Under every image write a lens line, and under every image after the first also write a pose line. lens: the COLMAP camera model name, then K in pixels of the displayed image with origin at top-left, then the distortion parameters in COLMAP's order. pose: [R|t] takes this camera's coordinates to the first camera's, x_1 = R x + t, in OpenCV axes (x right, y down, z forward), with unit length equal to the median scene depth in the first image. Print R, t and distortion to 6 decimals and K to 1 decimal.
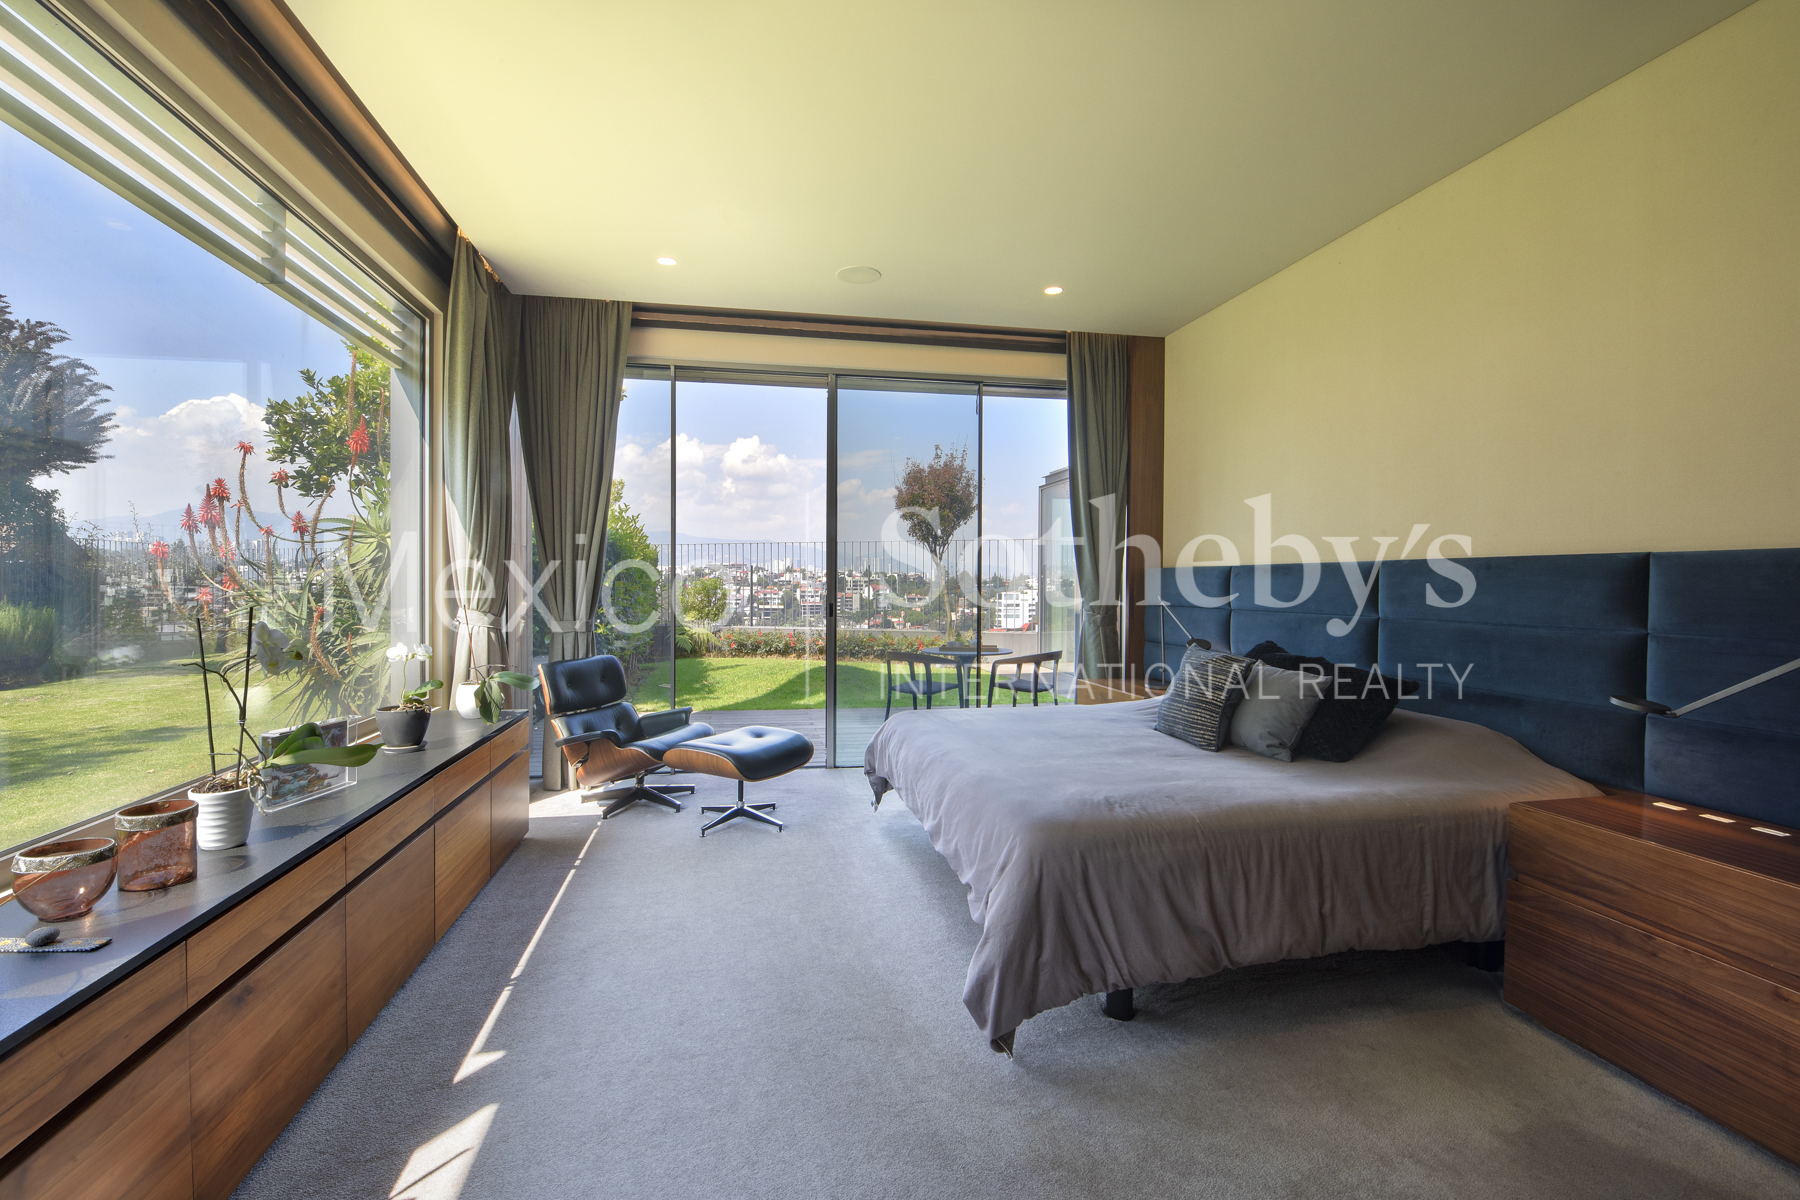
lens RADIAL K [[768.0, 0, 900.0], [0, 768.0, 600.0], [0, 0, 1]] dist [-0.001398, -0.009422]
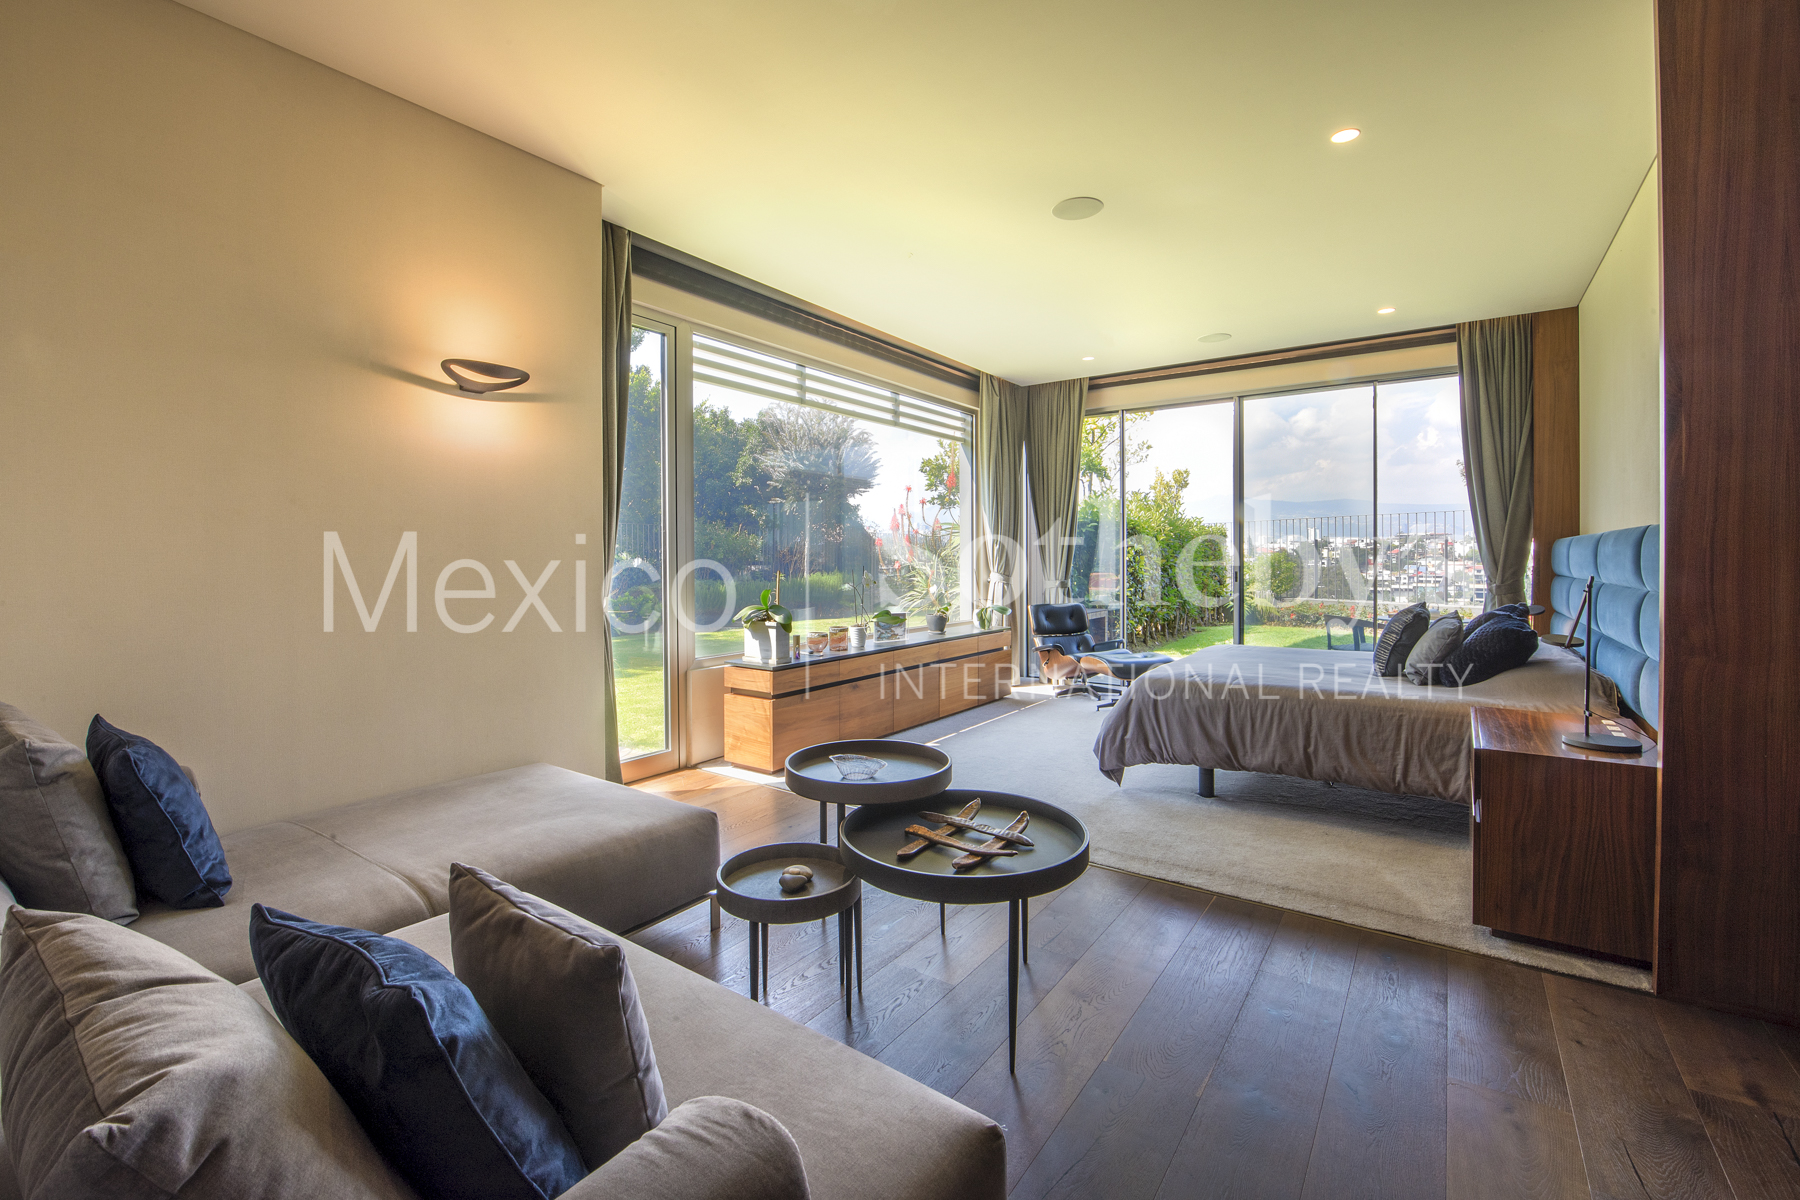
lens RADIAL K [[768.0, 0, 900.0], [0, 768.0, 600.0], [0, 0, 1]] dist [-0.001398, -0.009422]
pose [[0.694728, 0.032089, -0.718557, 0.557854], [-0.007228, 0.999265, 0.037636, 0.011035], [0.719237, -0.020953, 0.694449, -0.393109]]
